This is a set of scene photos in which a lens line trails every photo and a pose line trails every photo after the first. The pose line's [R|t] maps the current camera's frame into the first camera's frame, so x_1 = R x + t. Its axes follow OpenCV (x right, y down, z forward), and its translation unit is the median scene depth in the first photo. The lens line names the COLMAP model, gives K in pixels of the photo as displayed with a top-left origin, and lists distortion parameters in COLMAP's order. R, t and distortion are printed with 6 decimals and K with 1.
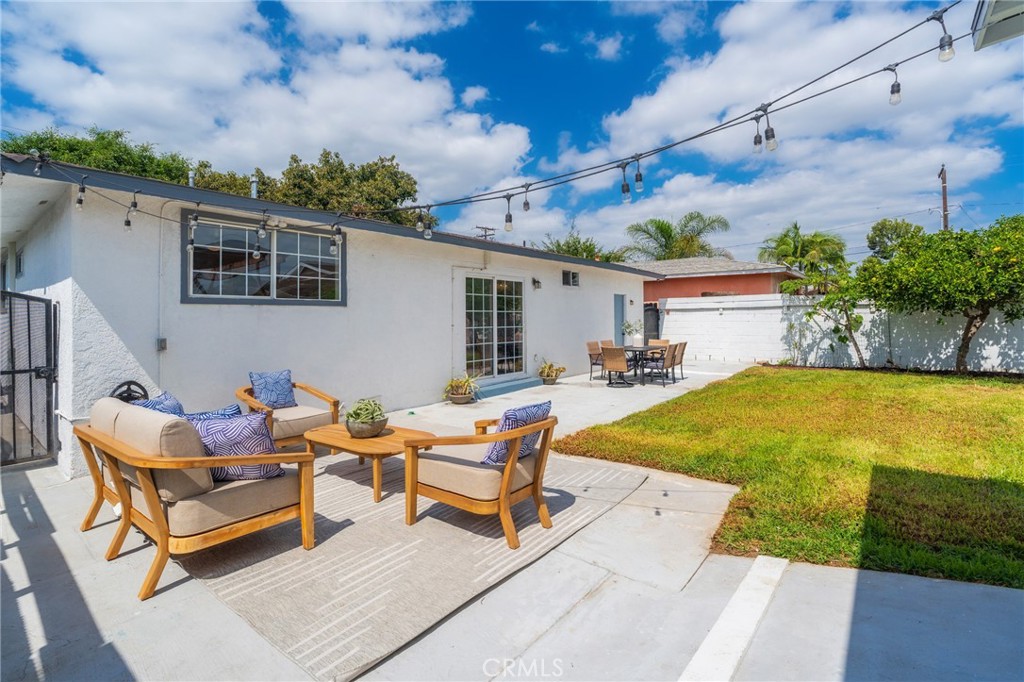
lens RADIAL K [[467.9, 0, 508.7], [0, 467.9, 318.3], [0, 0, 1]] dist [-0.012220, 0.001100]
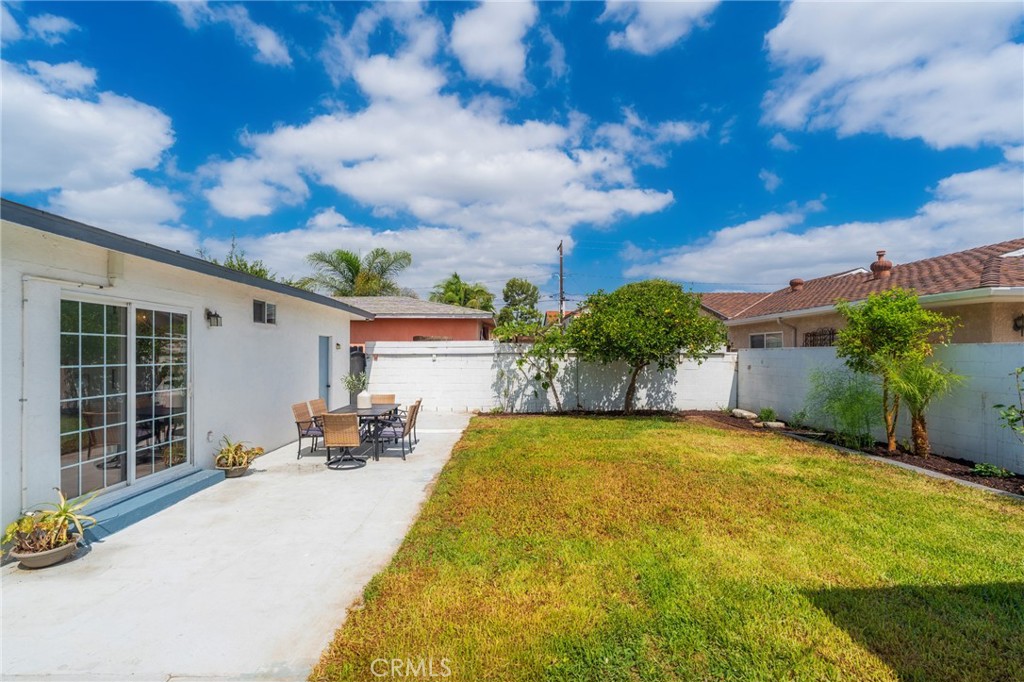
lens RADIAL K [[467.9, 0, 497.6], [0, 467.9, 357.7], [0, 0, 1]] dist [-0.012220, 0.001100]
pose [[0.785080, 0.003541, 0.619385, -0.023400], [-0.007631, 0.999963, 0.003956, -0.022986], [-0.619348, -0.007832, 0.785078, 0.239893]]
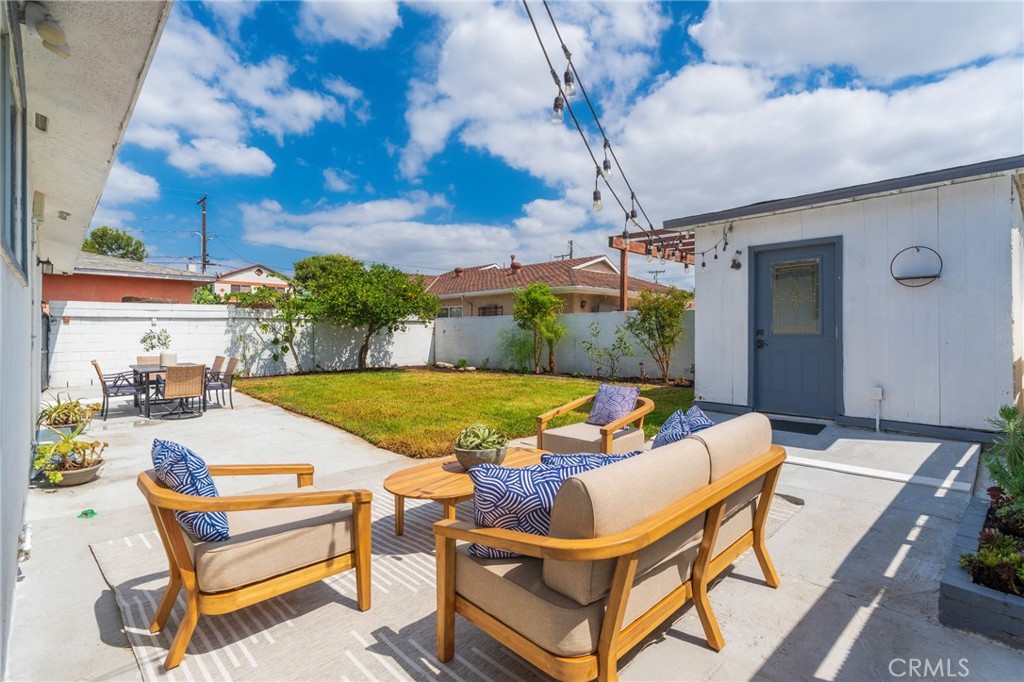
lens RADIAL K [[495.7, 0, 516.3], [0, 495.7, 335.1], [0, 0, 1]] dist [-0.011625, -0.000139]
pose [[0.138134, -0.000698, 0.990413, -0.397967], [-0.003420, 0.999993, 0.001182, 0.007539], [-0.990408, -0.003550, 0.138130, 0.288004]]
